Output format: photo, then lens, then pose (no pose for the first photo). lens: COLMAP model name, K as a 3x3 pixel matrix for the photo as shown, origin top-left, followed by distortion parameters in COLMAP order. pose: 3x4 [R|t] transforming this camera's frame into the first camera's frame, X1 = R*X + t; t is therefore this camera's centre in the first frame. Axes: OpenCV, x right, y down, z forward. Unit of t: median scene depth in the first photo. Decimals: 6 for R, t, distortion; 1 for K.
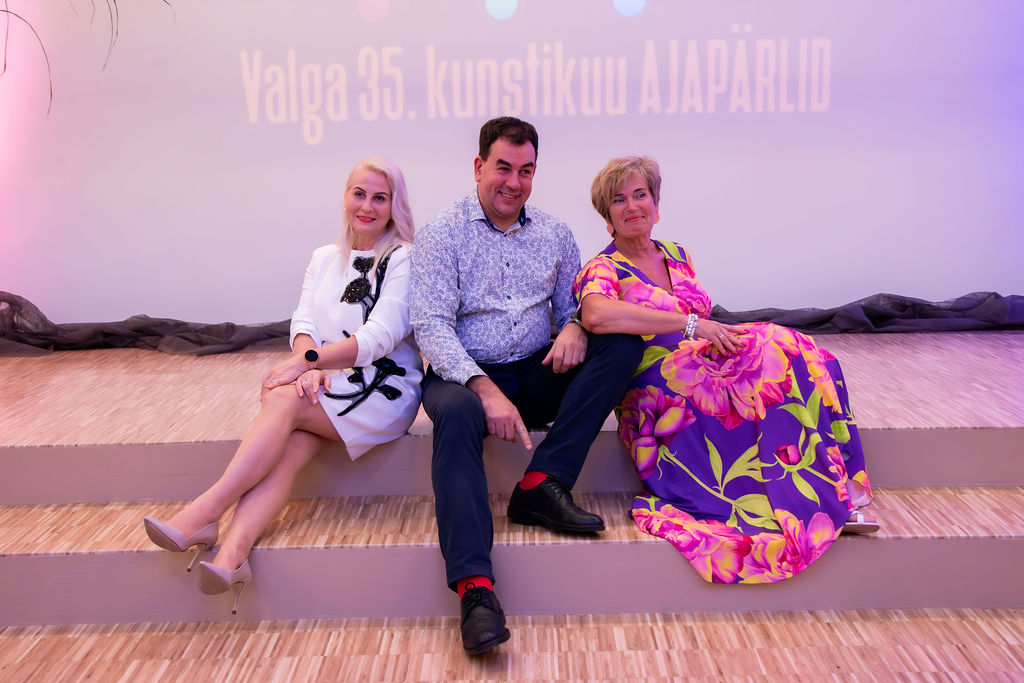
lens RADIAL K [[1114.2, 0, 512.0], [0, 1114.2, 341.5], [0, 0, 1]] dist [-0.093991, 0.011872]
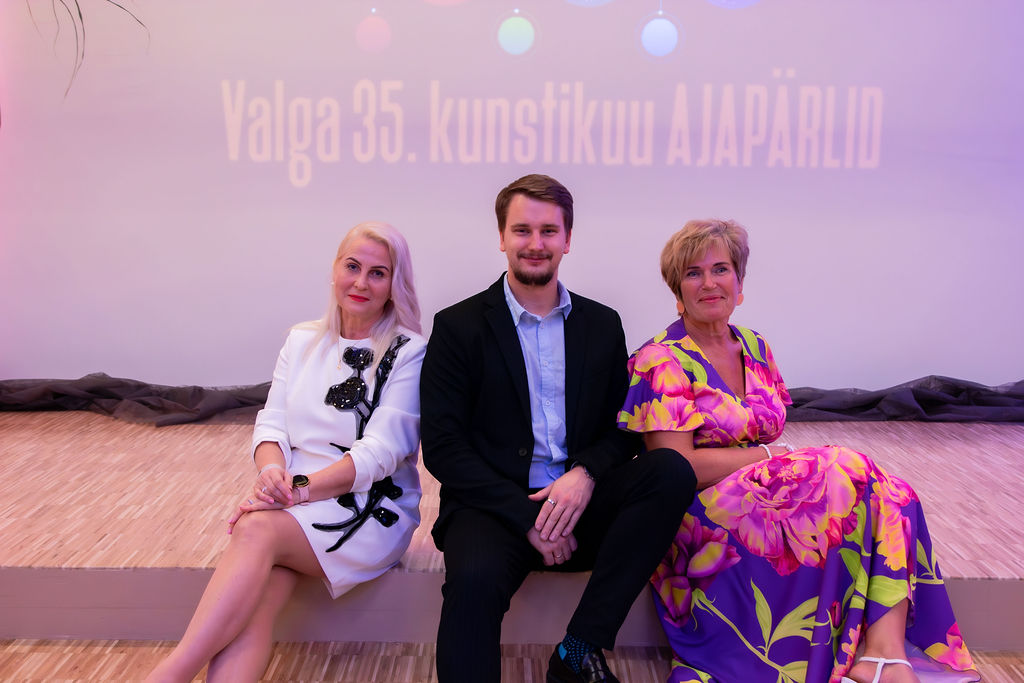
lens RADIAL K [[1129.5, 0, 512.0], [0, 1129.5, 341.5], [0, 0, 1]] dist [-0.100731, 0.074906]
pose [[0.999455, 0.032961, -0.001824, -0.003175], [-0.032999, 0.999084, -0.027255, -0.035959], [0.000924, 0.027301, 0.999627, 0.102744]]
